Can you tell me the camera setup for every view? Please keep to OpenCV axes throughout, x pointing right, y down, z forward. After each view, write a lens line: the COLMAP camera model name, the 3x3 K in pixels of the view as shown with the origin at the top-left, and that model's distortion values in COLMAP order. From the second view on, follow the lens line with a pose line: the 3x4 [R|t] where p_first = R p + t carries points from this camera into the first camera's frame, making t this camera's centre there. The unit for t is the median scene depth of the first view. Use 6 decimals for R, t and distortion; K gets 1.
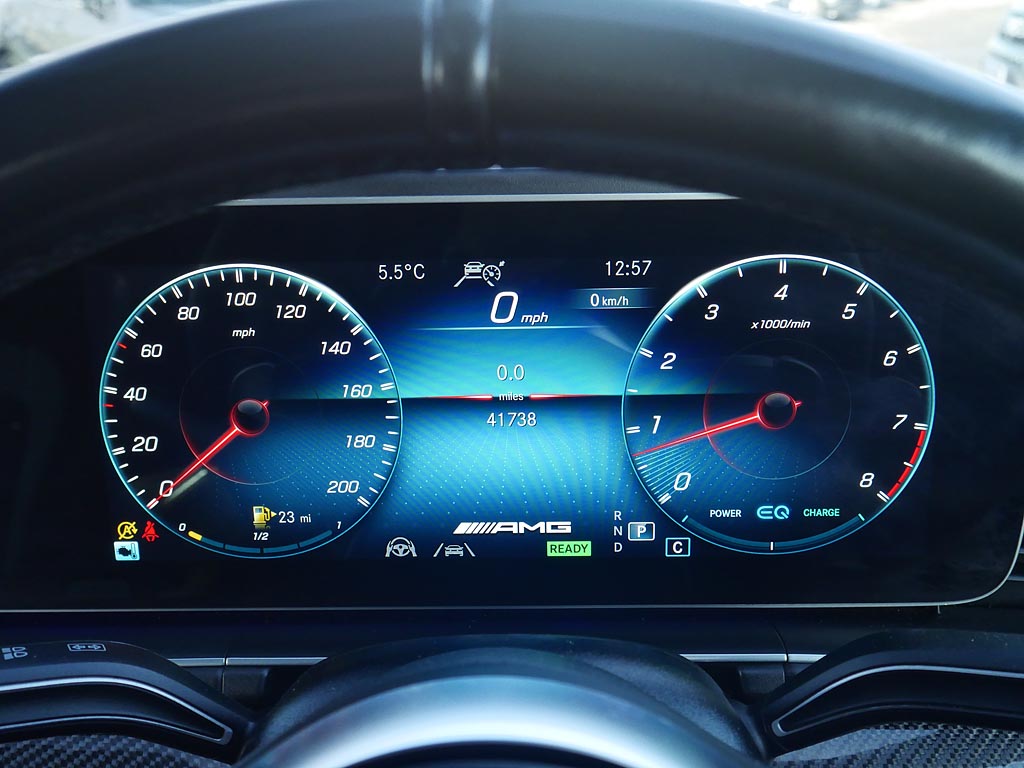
lens RADIAL K [[1091.3, 0, 512.5], [0, 1091.3, 383.8], [0, 0, 1]] dist [-0.007937, 0.000000]
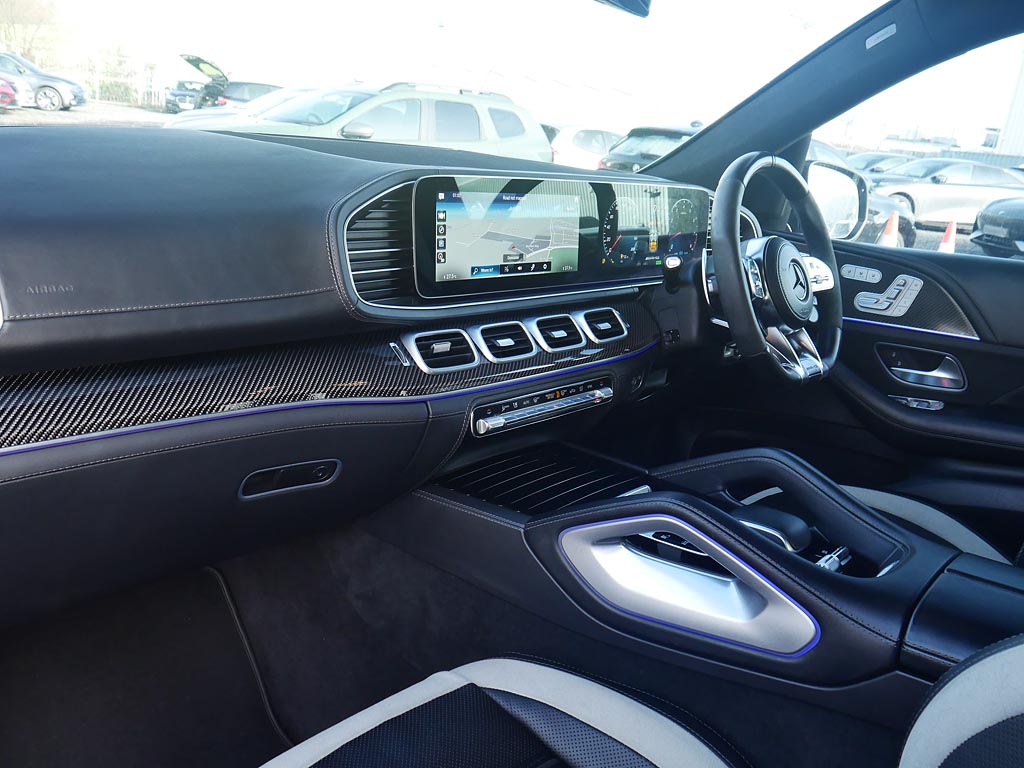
lens RADIAL K [[880.2, 0, 512.2], [0, 880.2, 381.7], [0, 0, 1]] dist [-0.010508, -0.026470]
pose [[0.621770, -0.122981, 0.773484, -3.403827], [0.168284, 0.985506, 0.021416, 0.481319], [-0.764907, 0.116850, 0.633454, -0.862580]]
